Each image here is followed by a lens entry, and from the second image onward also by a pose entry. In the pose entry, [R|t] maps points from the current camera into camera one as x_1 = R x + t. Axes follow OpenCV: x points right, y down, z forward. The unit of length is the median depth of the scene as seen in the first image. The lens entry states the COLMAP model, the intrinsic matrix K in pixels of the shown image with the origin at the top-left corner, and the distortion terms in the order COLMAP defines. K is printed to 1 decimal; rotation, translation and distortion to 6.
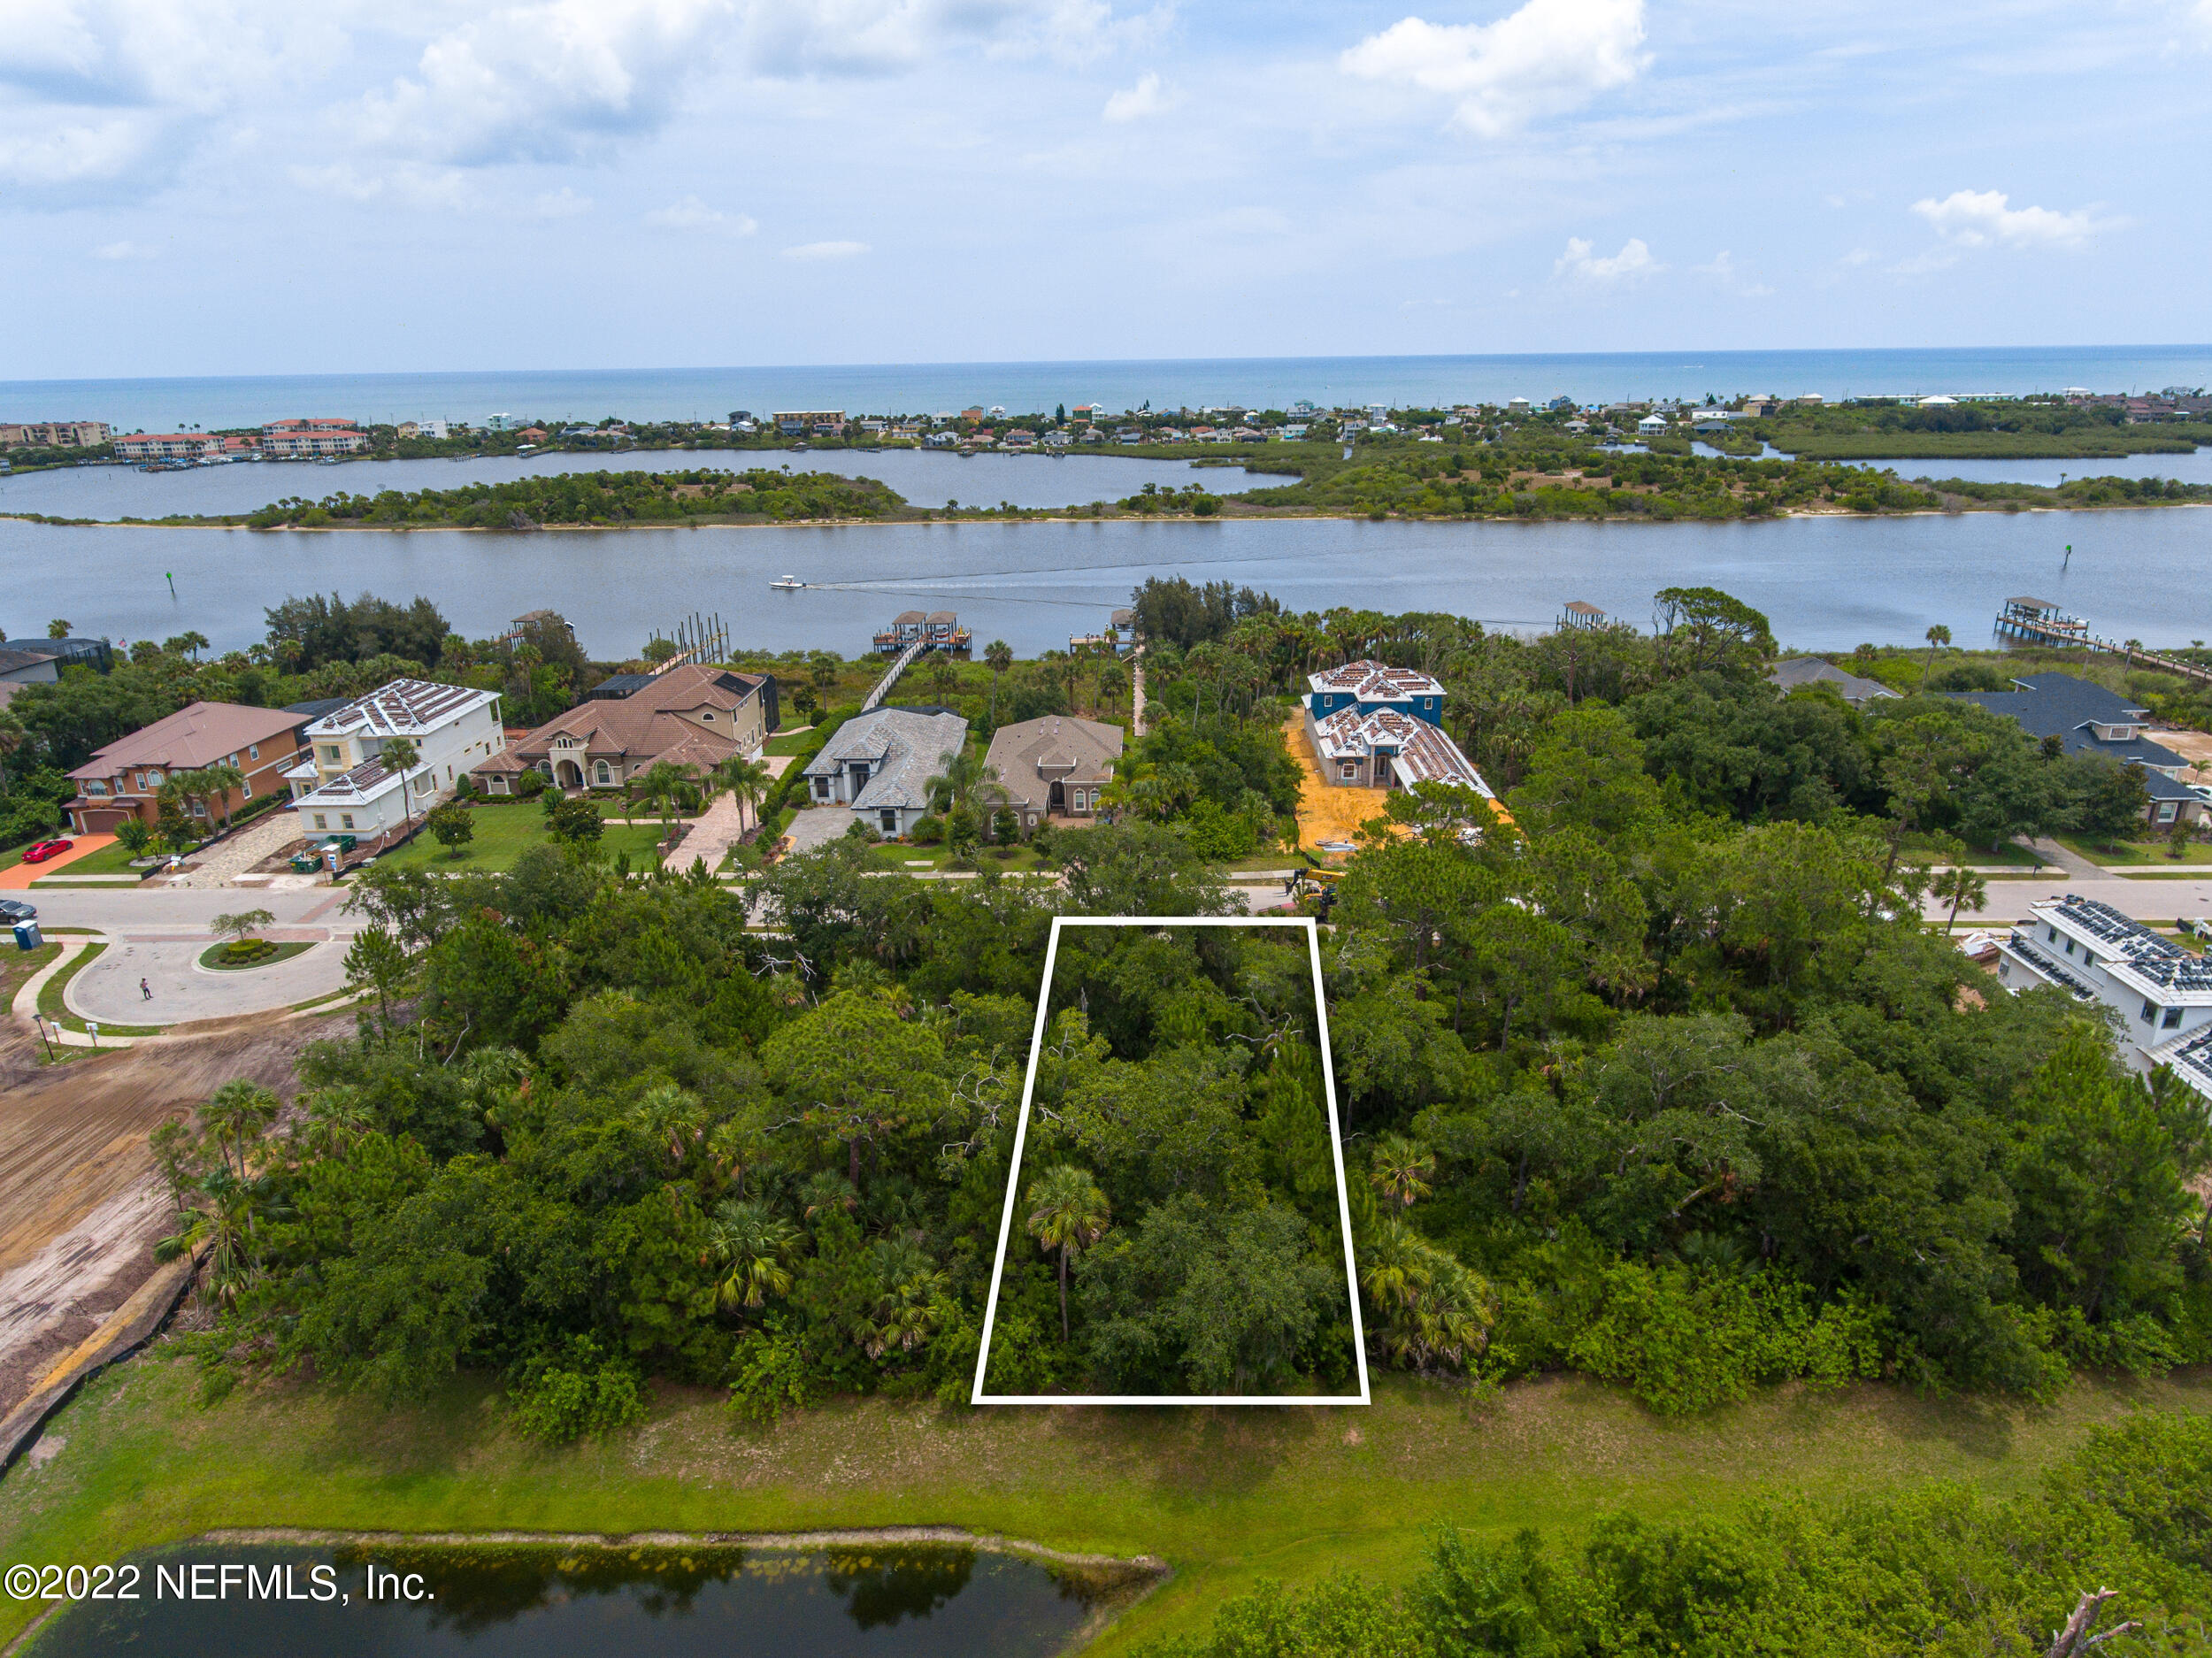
lens RADIAL K [[1283.7, 0, 1174.4], [0, 1283.7, 828.6], [0, 0, 1]] dist [-0.002317, -0.002065]
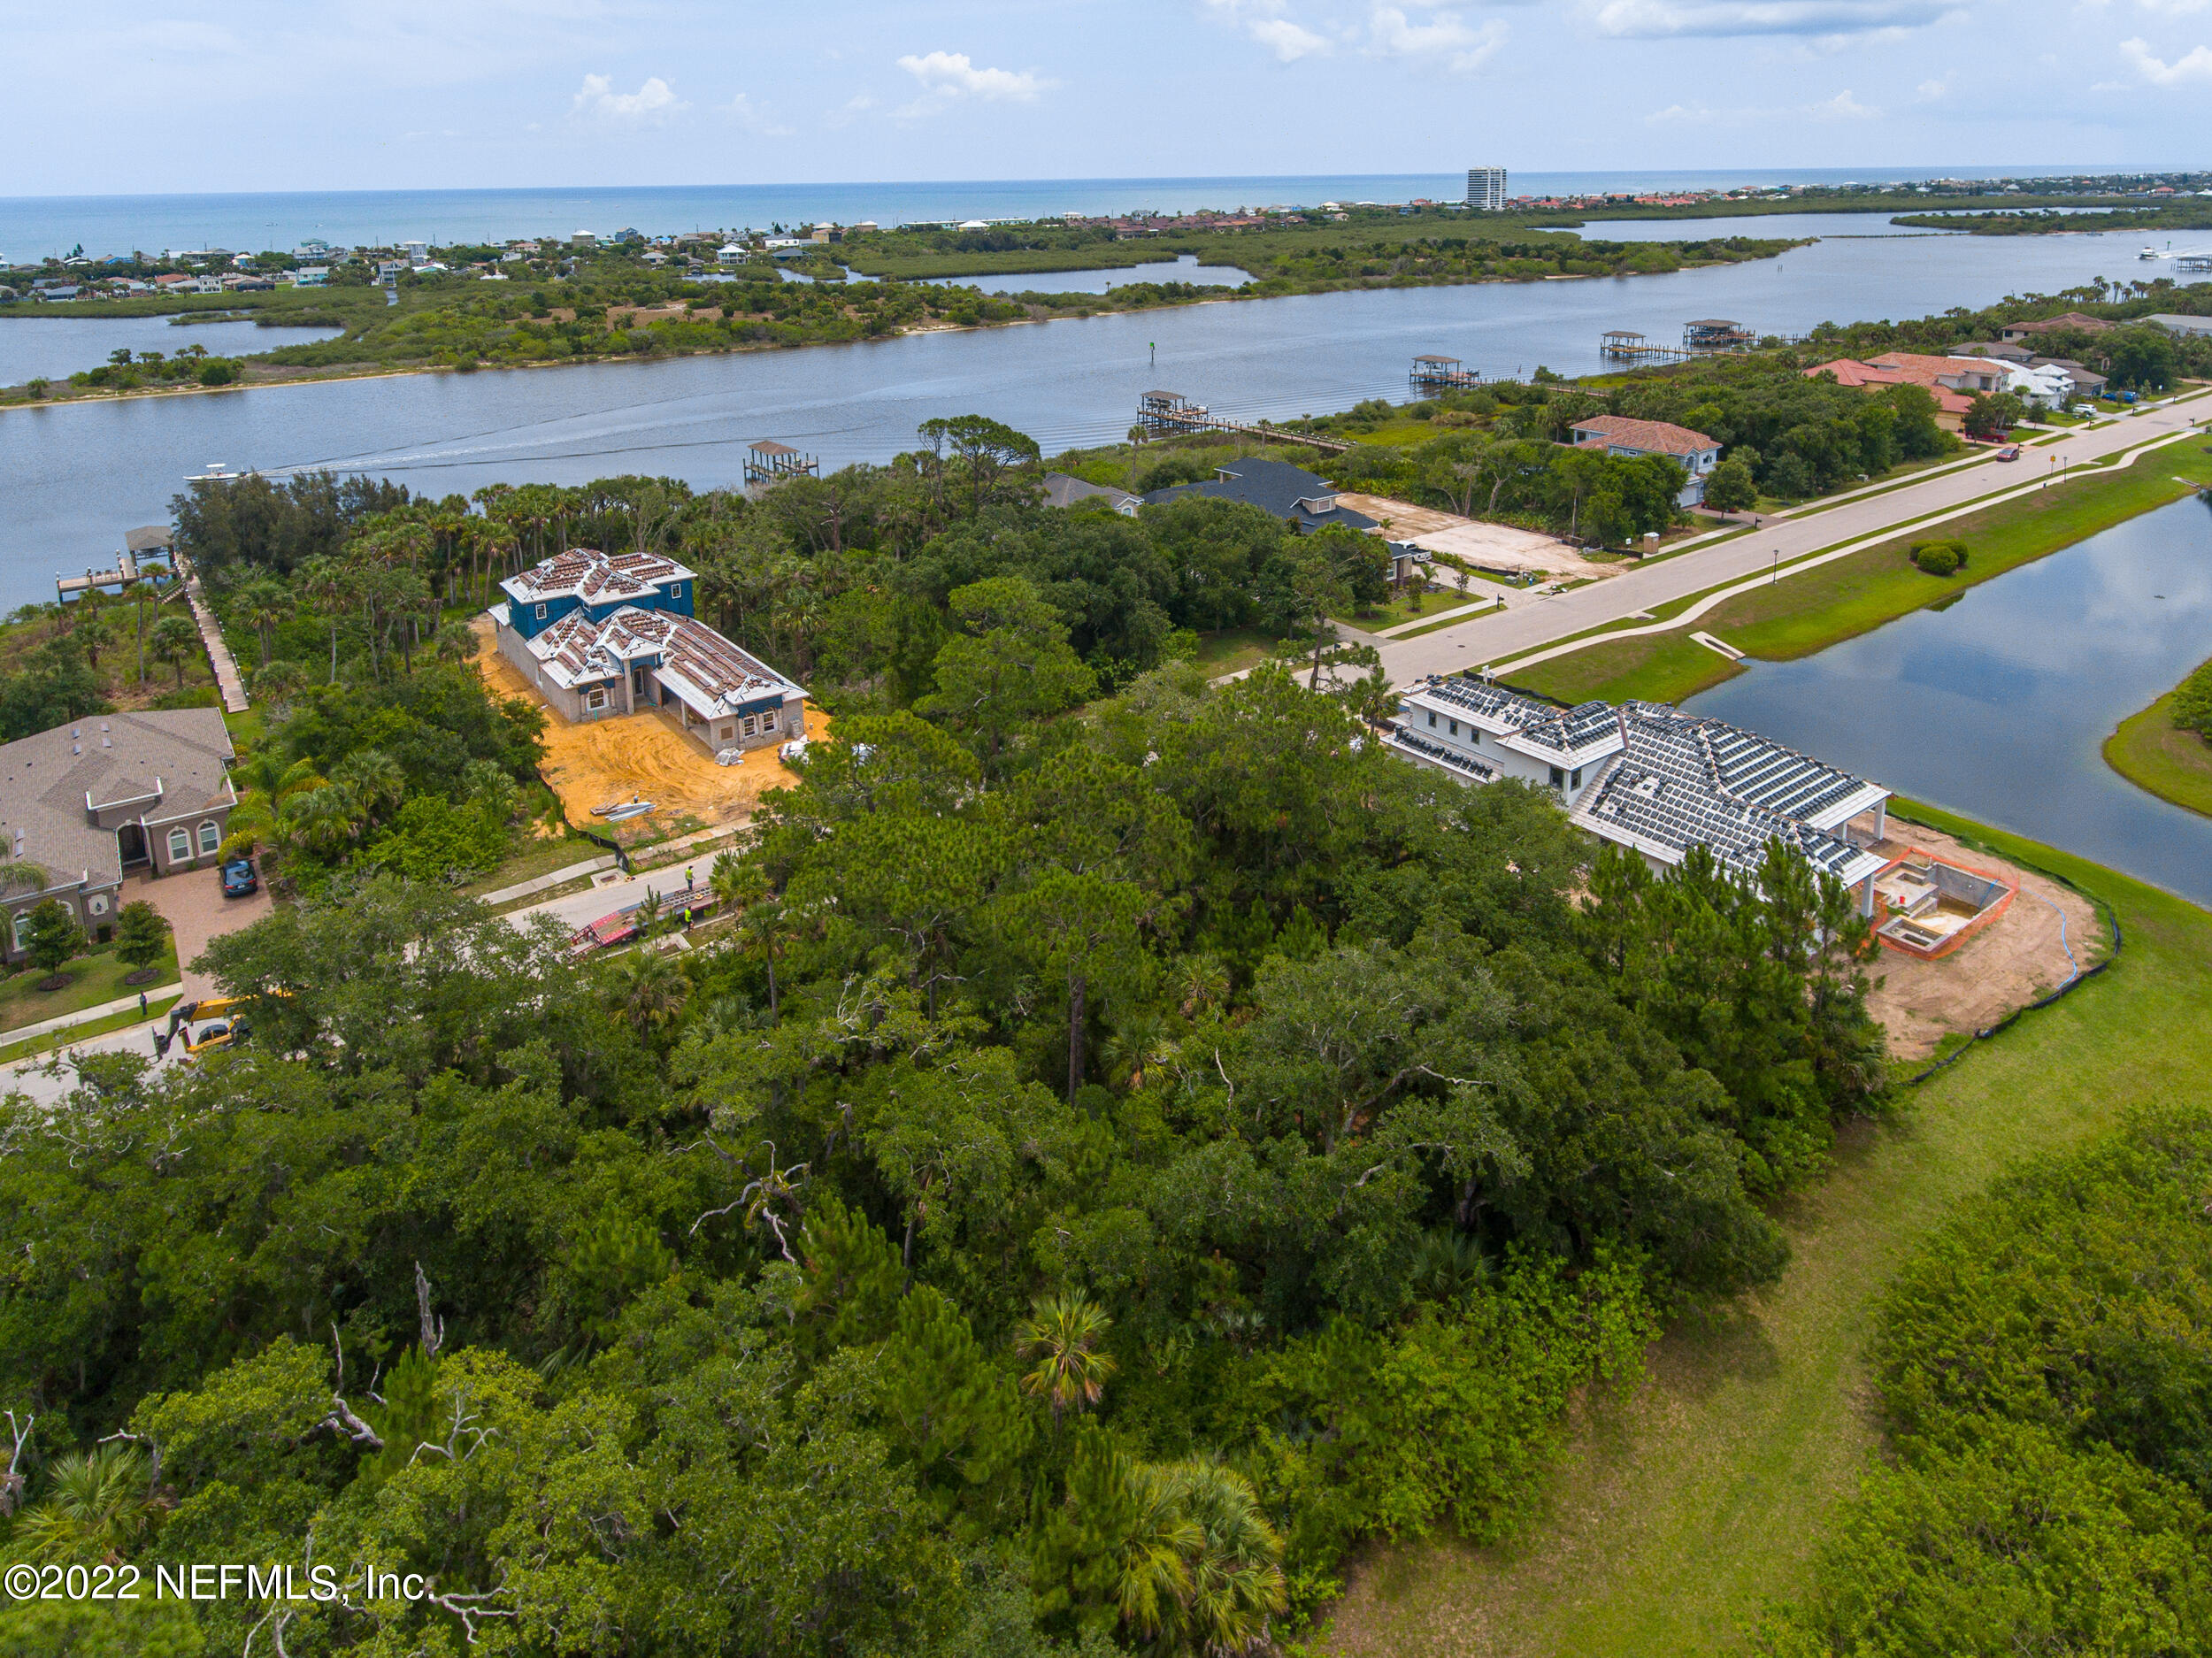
lens RADIAL K [[1347.0, 0, 1139.2], [0, 1347.0, 444.4], [0, 0, 1]] dist [-0.003052, 0.001084]
pose [[0.795012, -0.115485, 0.595499, -0.064983], [0.212150, 0.972647, -0.094602, -0.047827], [-0.568285, 0.201545, 0.797767, 0.153893]]
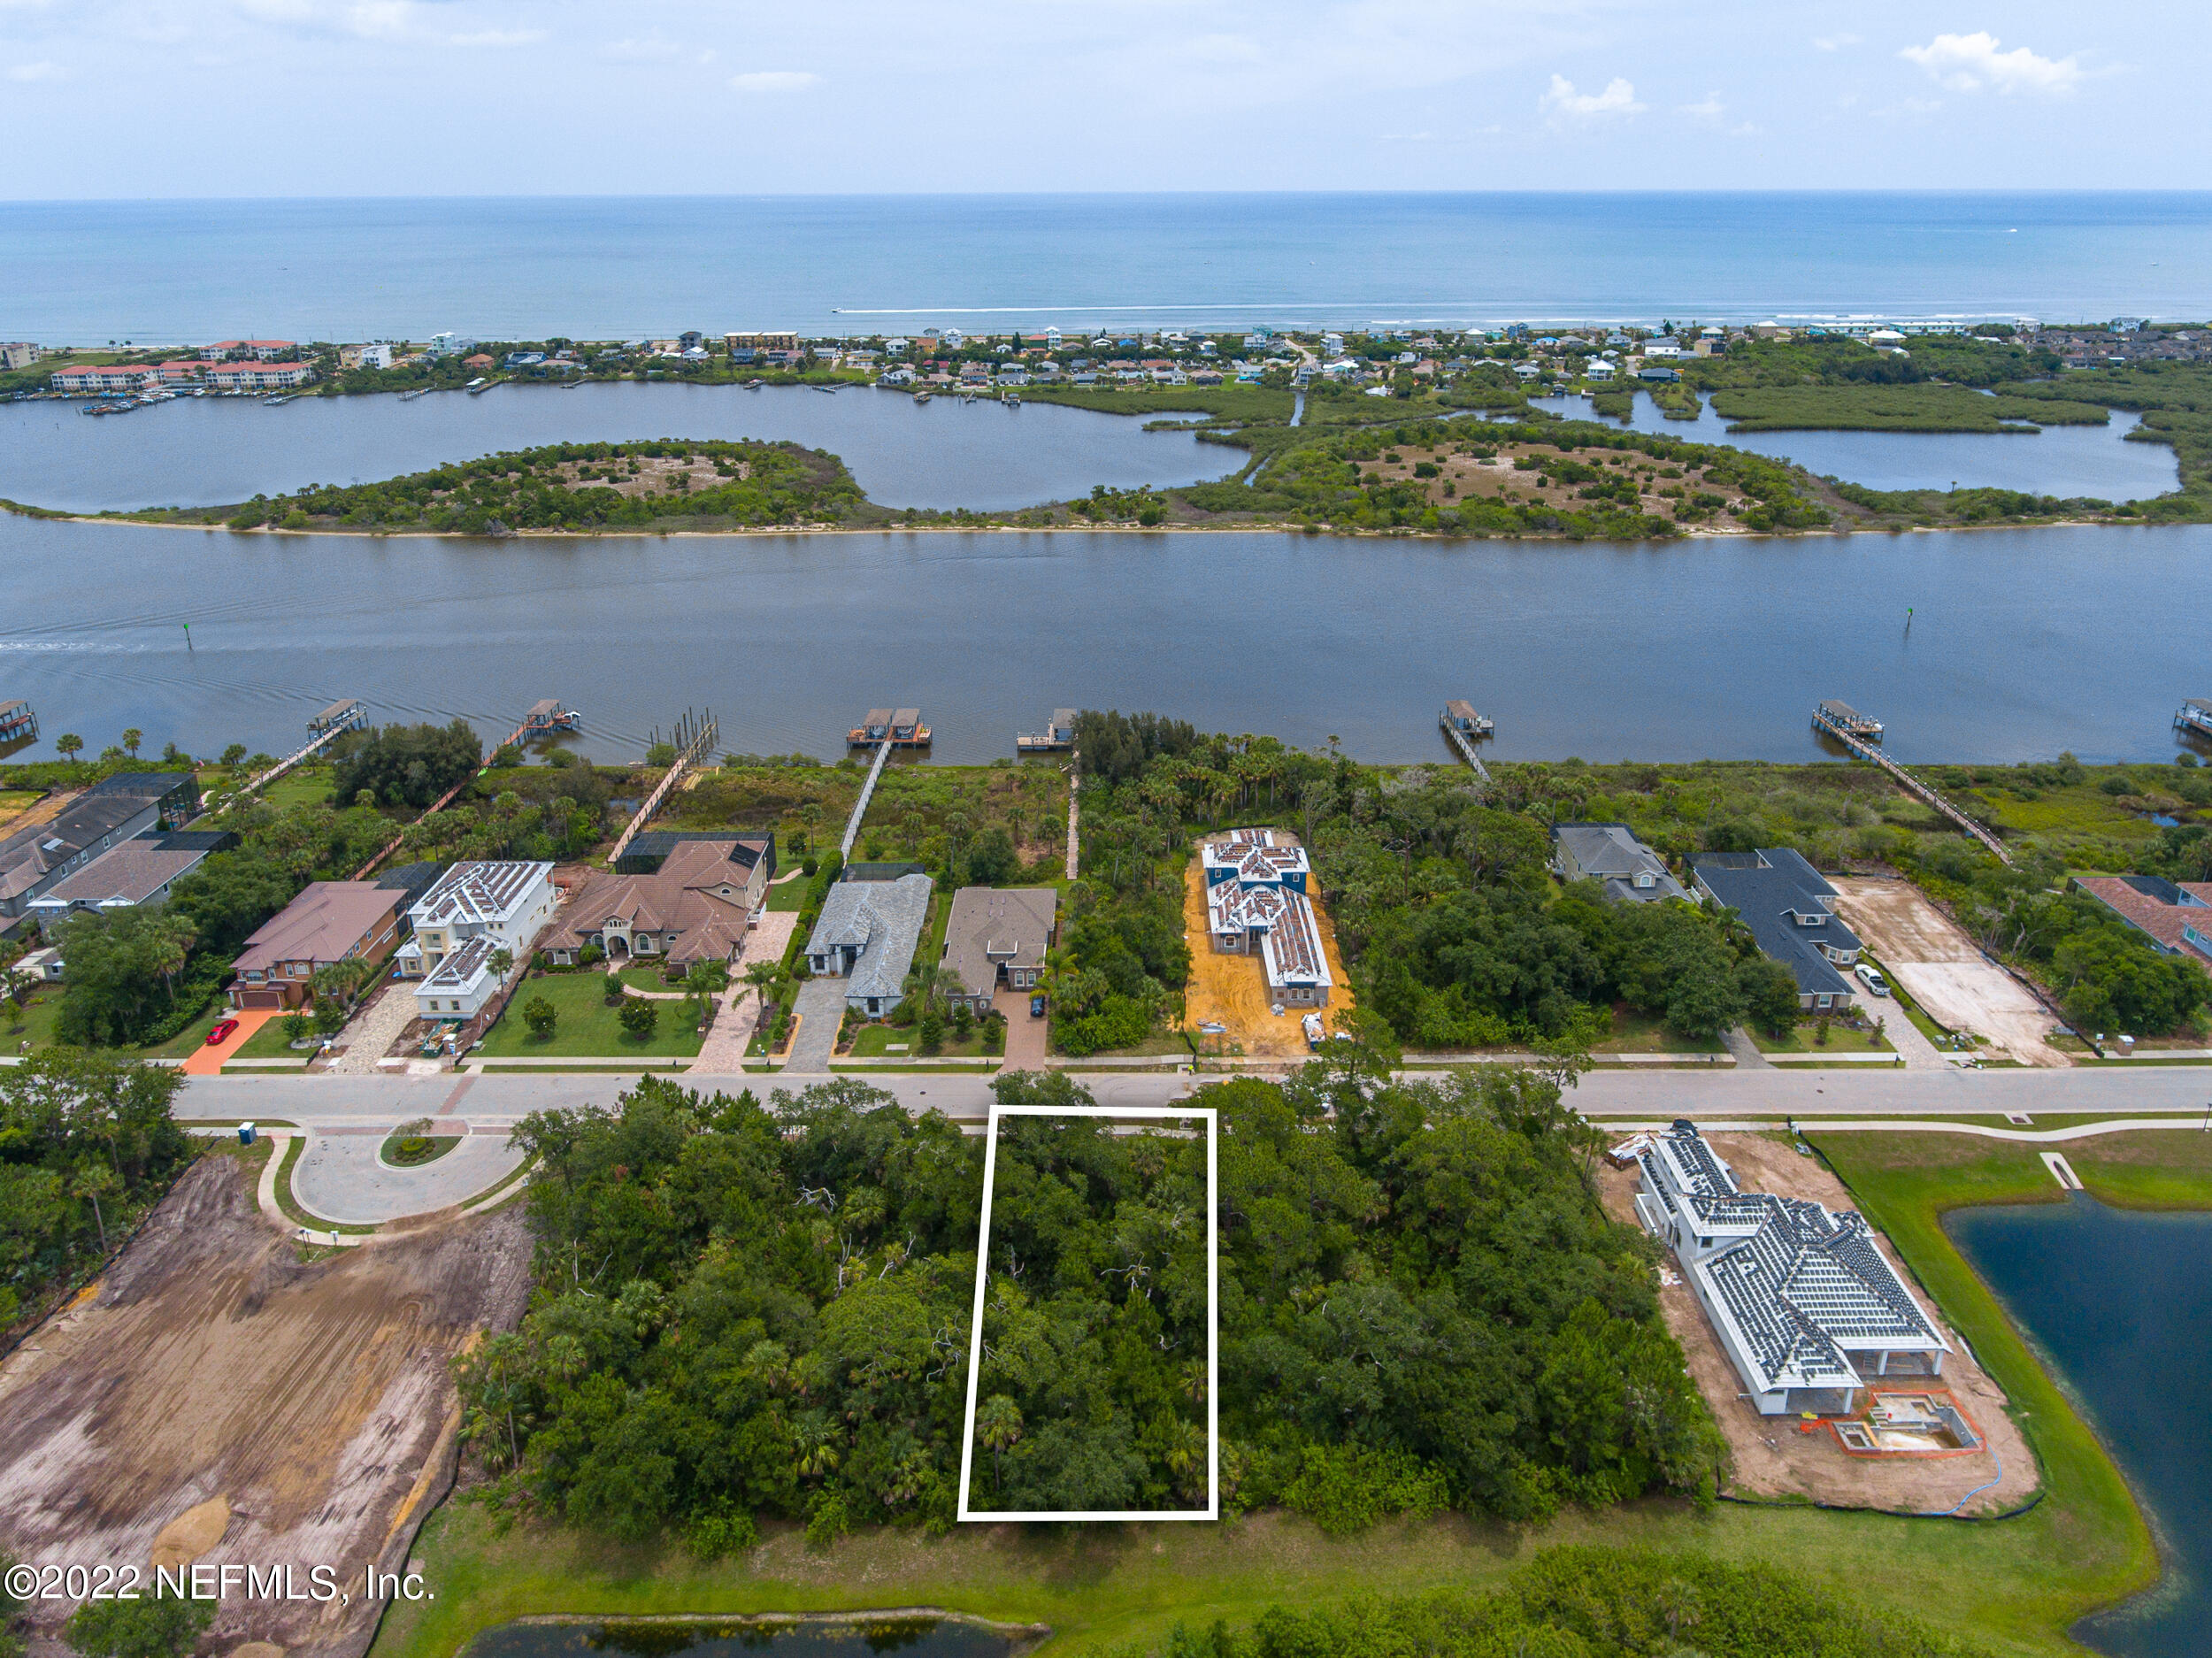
lens RADIAL K [[1362.5, 0, 1178.8], [0, 1362.5, 689.7], [0, 0, 1]] dist [-0.003455, 0.001607]
pose [[0.999554, 0.004086, 0.029582, 0.042979], [-0.003796, 0.999944, -0.009864, -0.282923], [-0.029621, 0.009747, 0.999514, -0.365458]]
